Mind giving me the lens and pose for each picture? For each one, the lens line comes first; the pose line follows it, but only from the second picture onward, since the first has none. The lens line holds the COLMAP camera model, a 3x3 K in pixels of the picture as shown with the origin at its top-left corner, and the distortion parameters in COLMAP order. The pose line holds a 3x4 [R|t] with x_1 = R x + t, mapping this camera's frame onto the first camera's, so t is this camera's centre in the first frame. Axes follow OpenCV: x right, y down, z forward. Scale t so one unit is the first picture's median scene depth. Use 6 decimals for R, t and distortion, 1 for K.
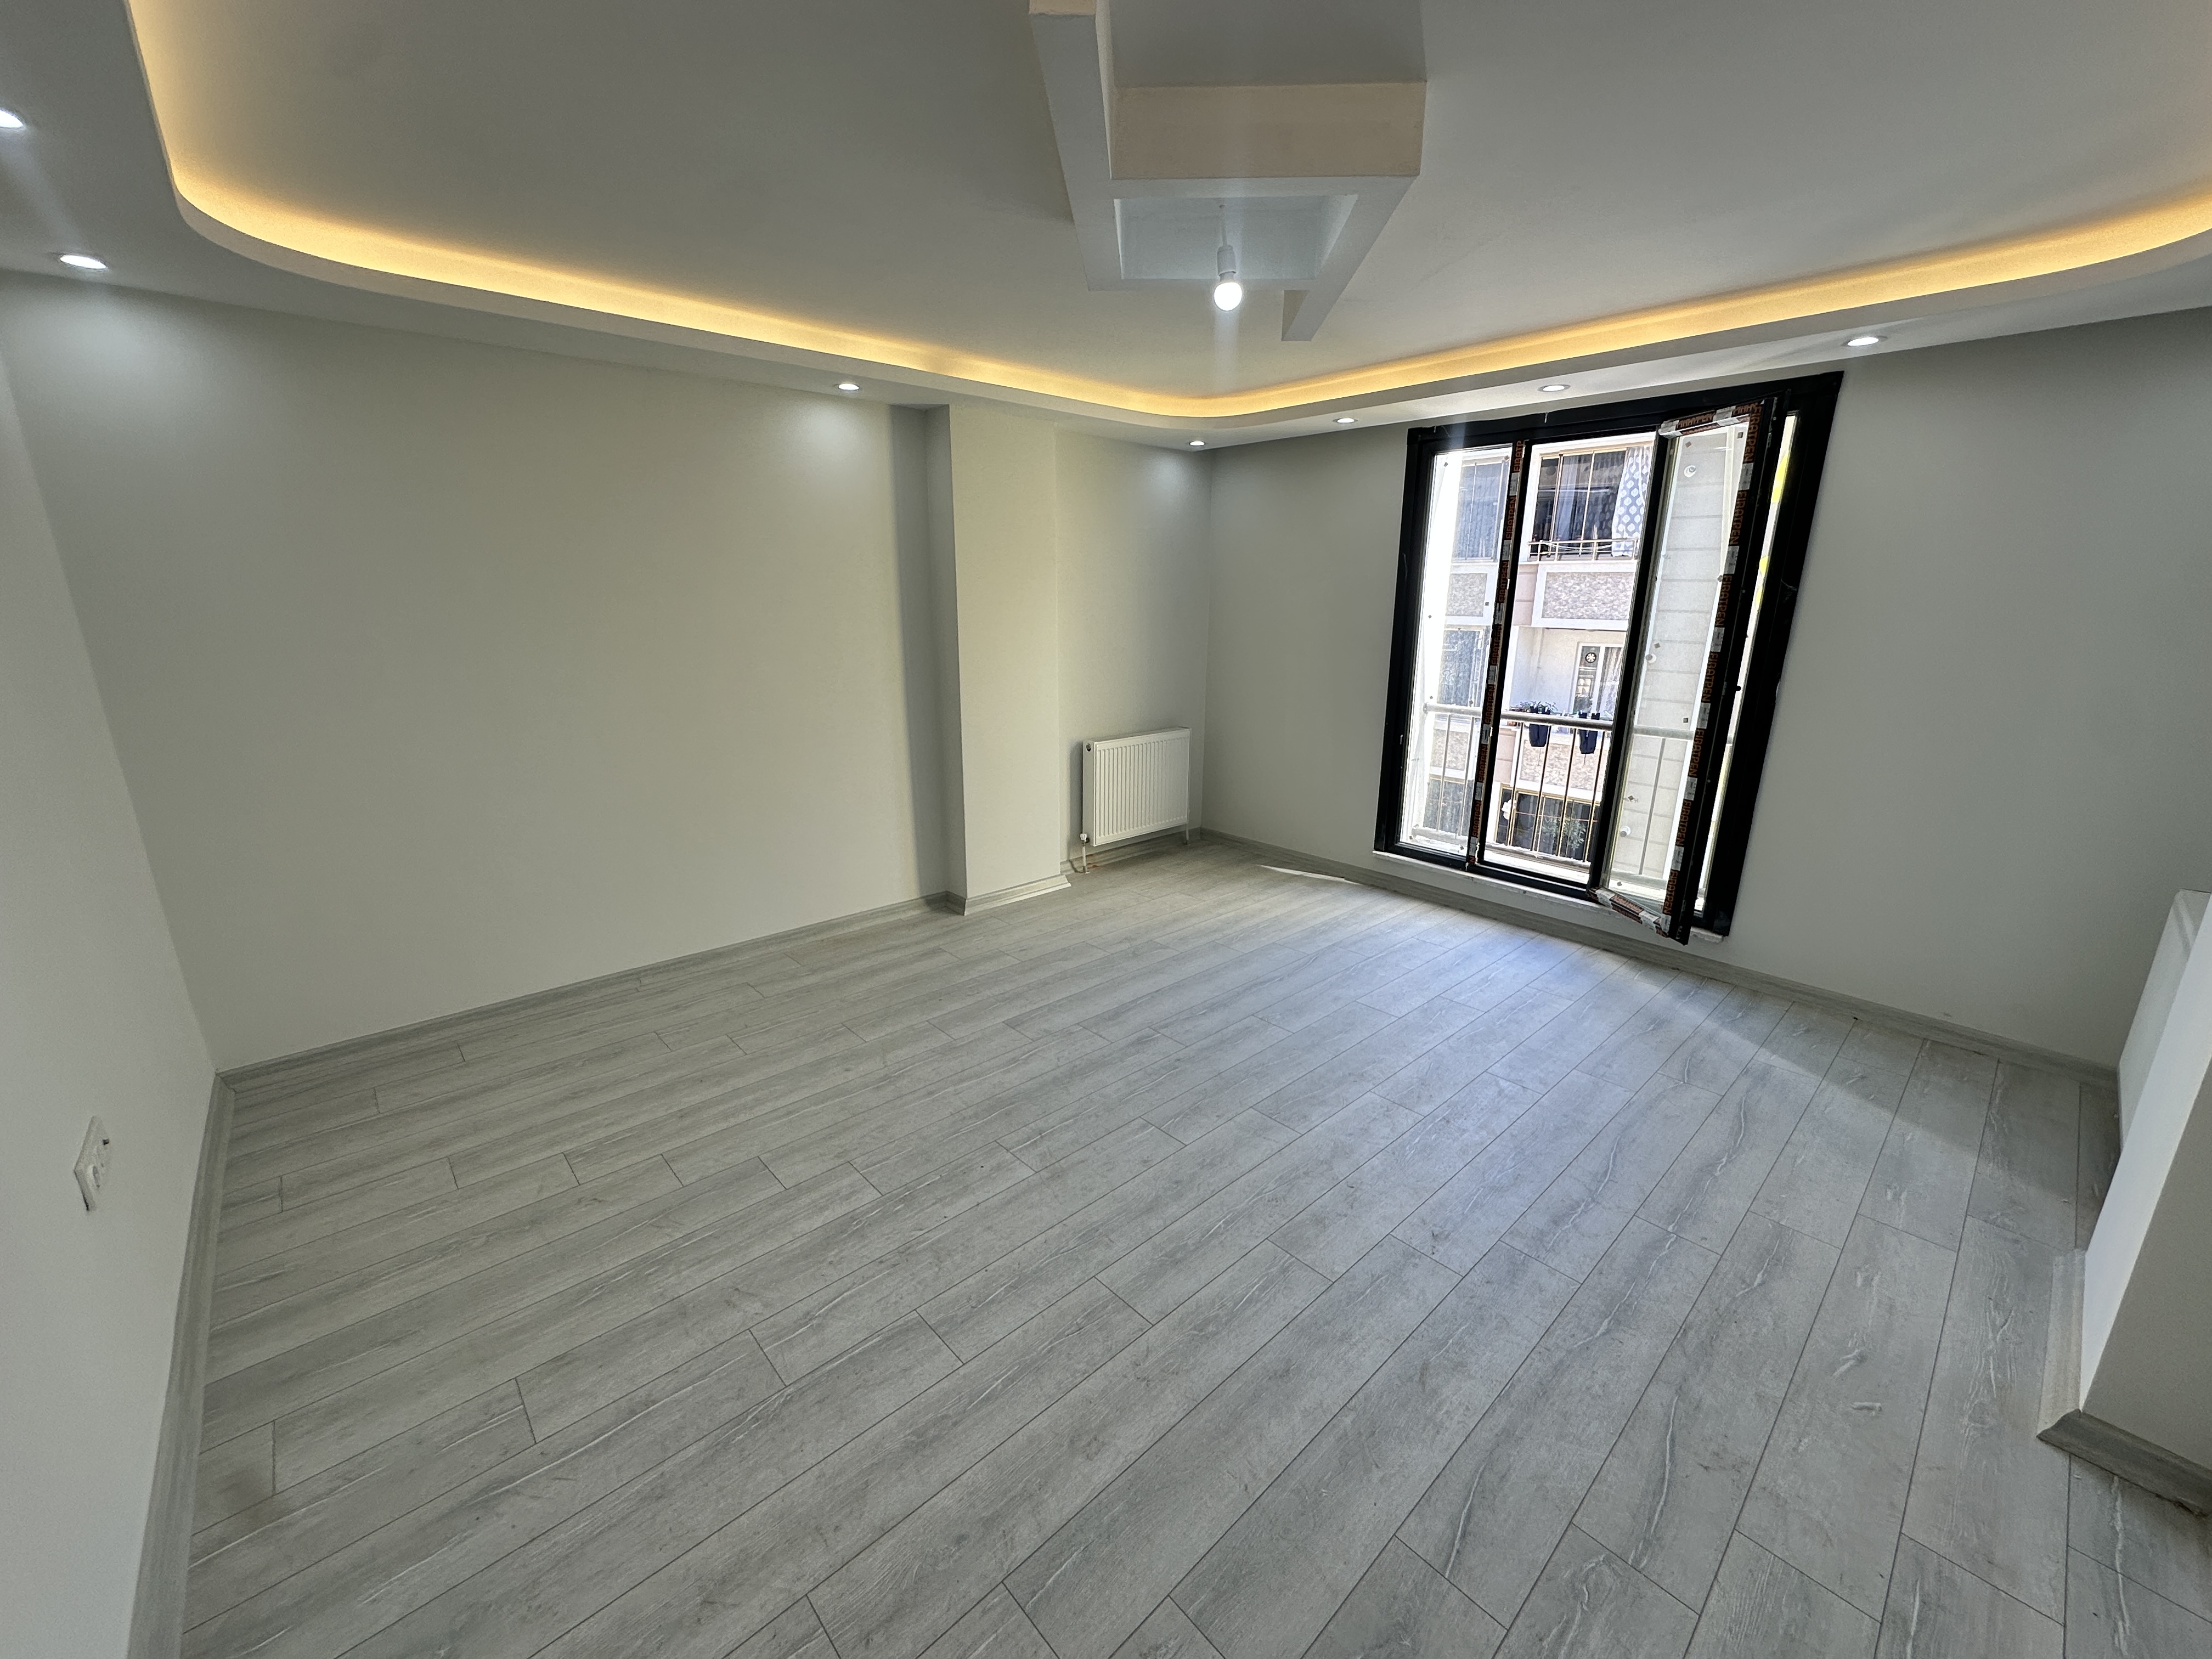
lens RADIAL K [[882.6, 0, 1100.2], [0, 882.6, 829.5], [0, 0, 1]] dist [0.001226, -0.000665]
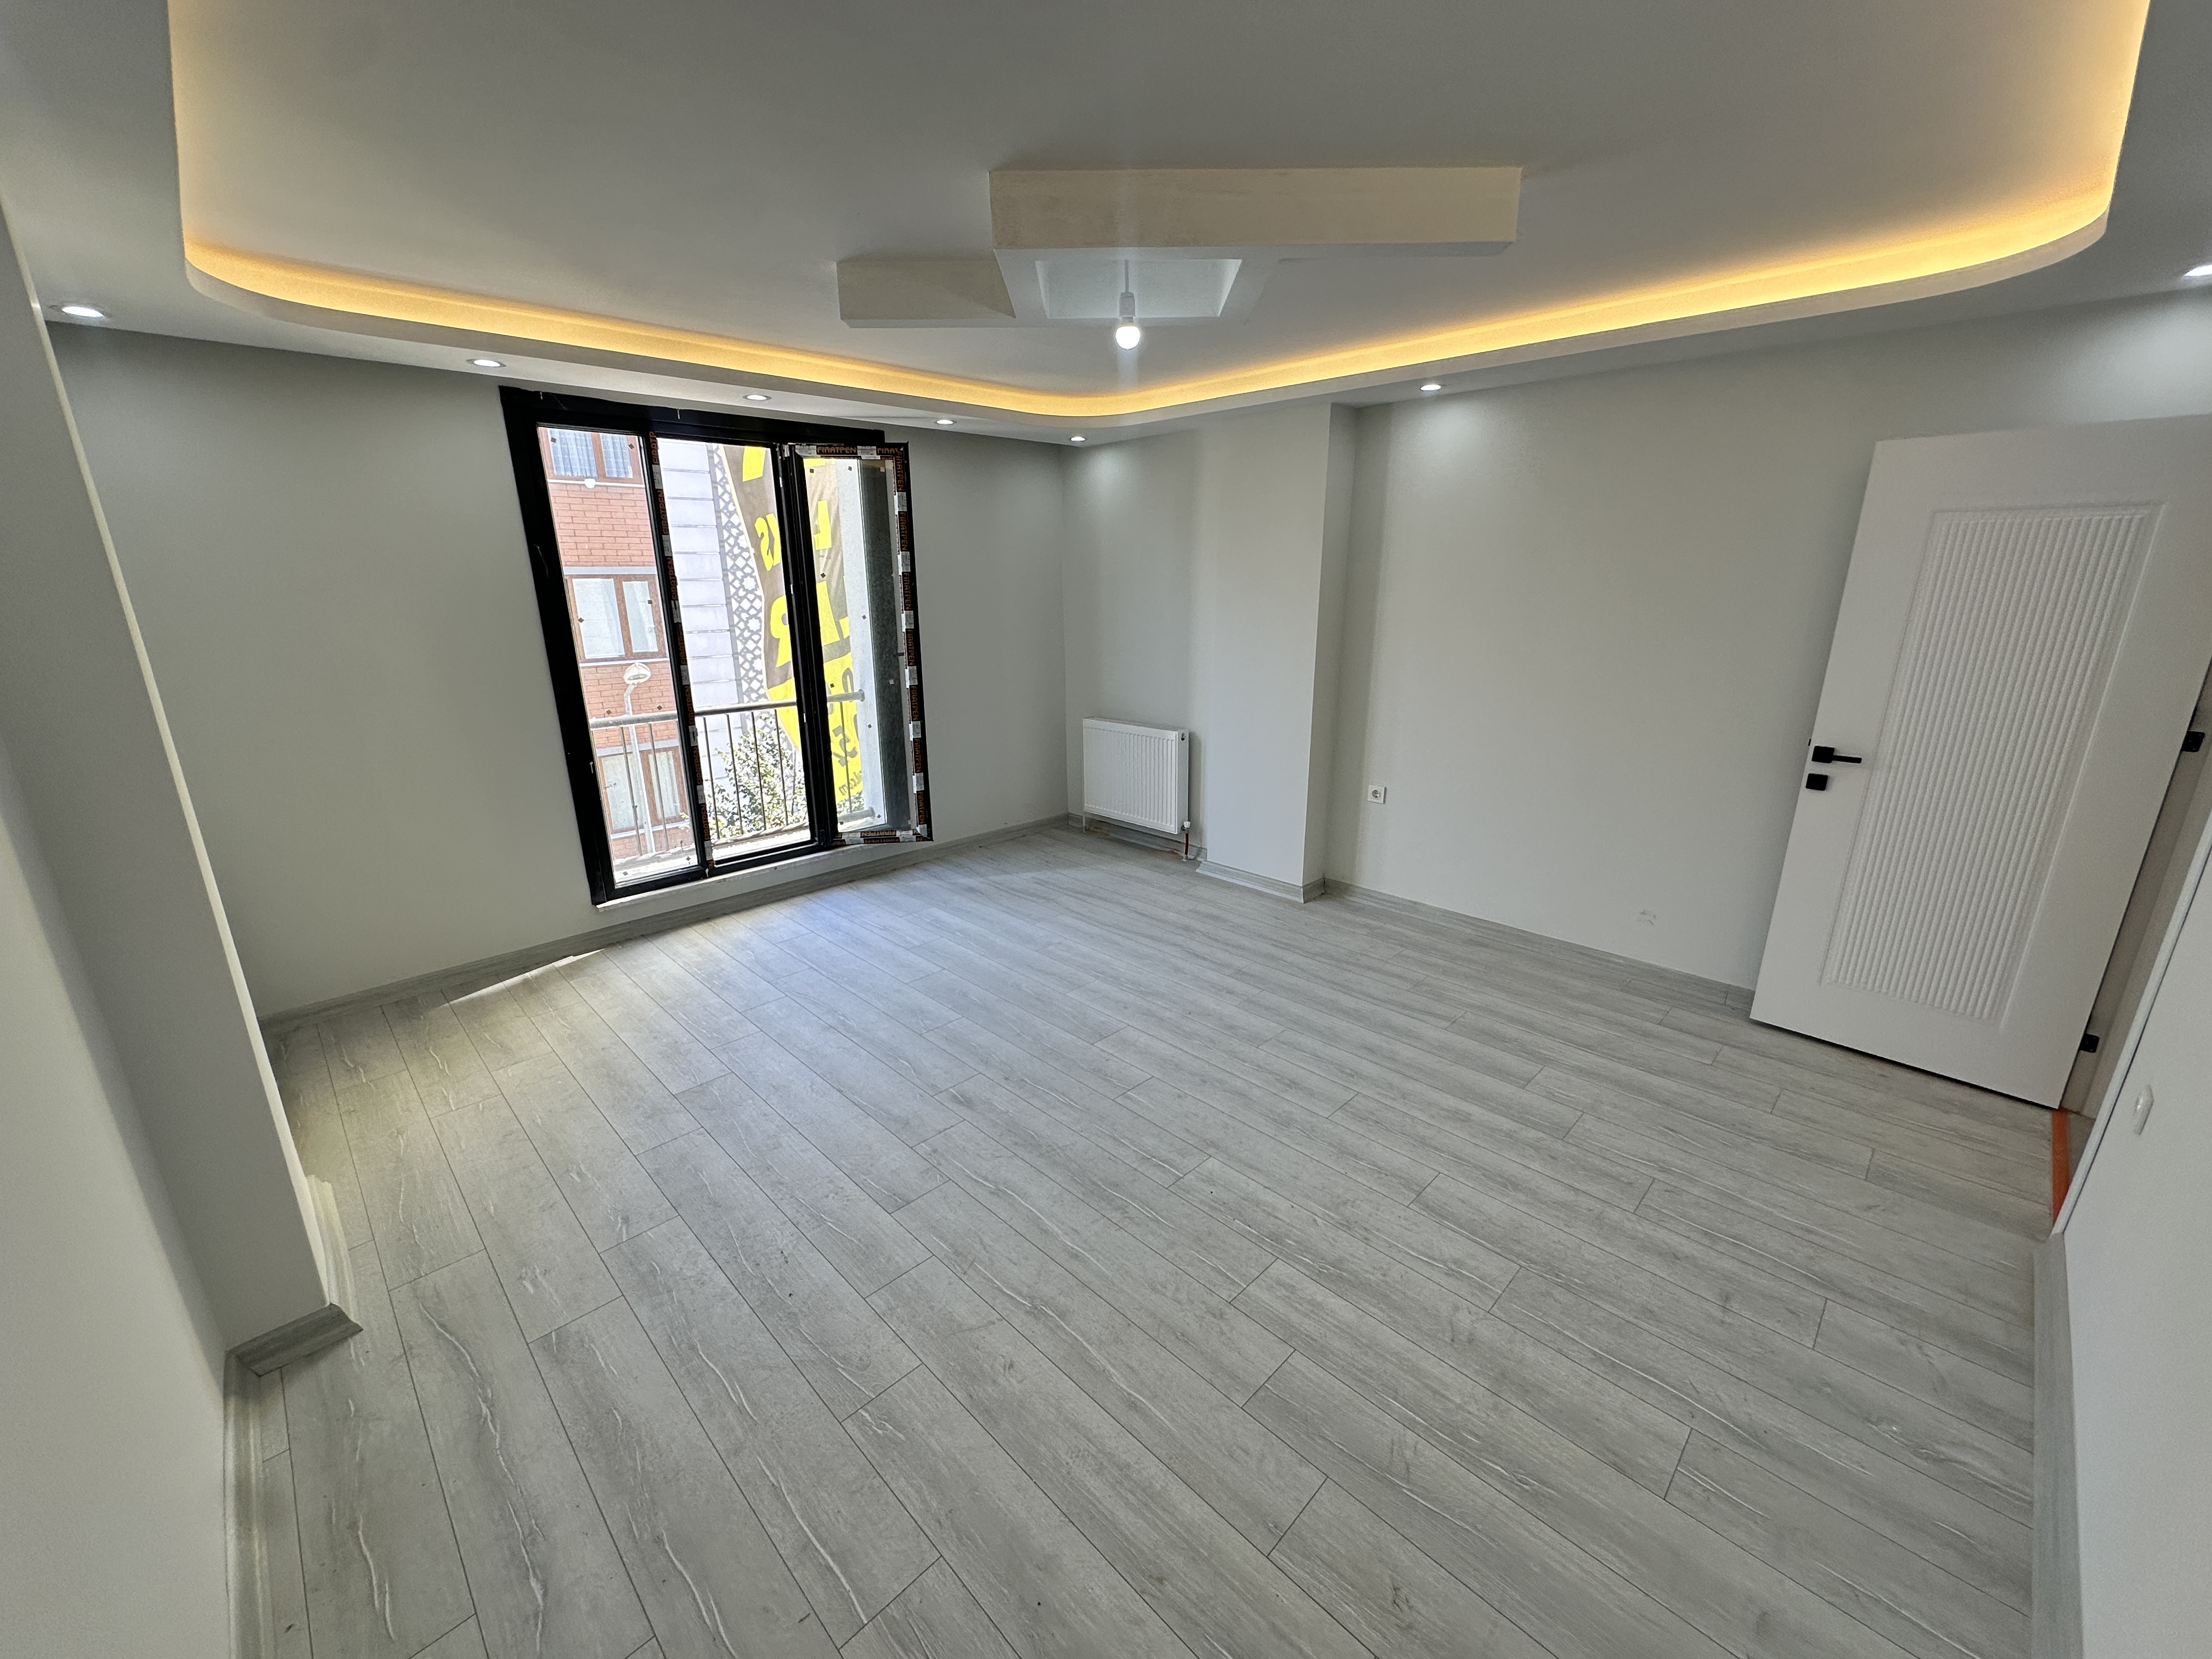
lens RADIAL K [[882.6, 0, 1109.3], [0, 882.6, 828.2], [0, 0, 1]] dist [0.001226, -0.000665]
pose [[-0.047316, -0.285065, 0.957340, -0.983838], [0.269041, 0.919357, 0.287052, -0.307809], [-0.961966, 0.271146, 0.033194, 1.007065]]
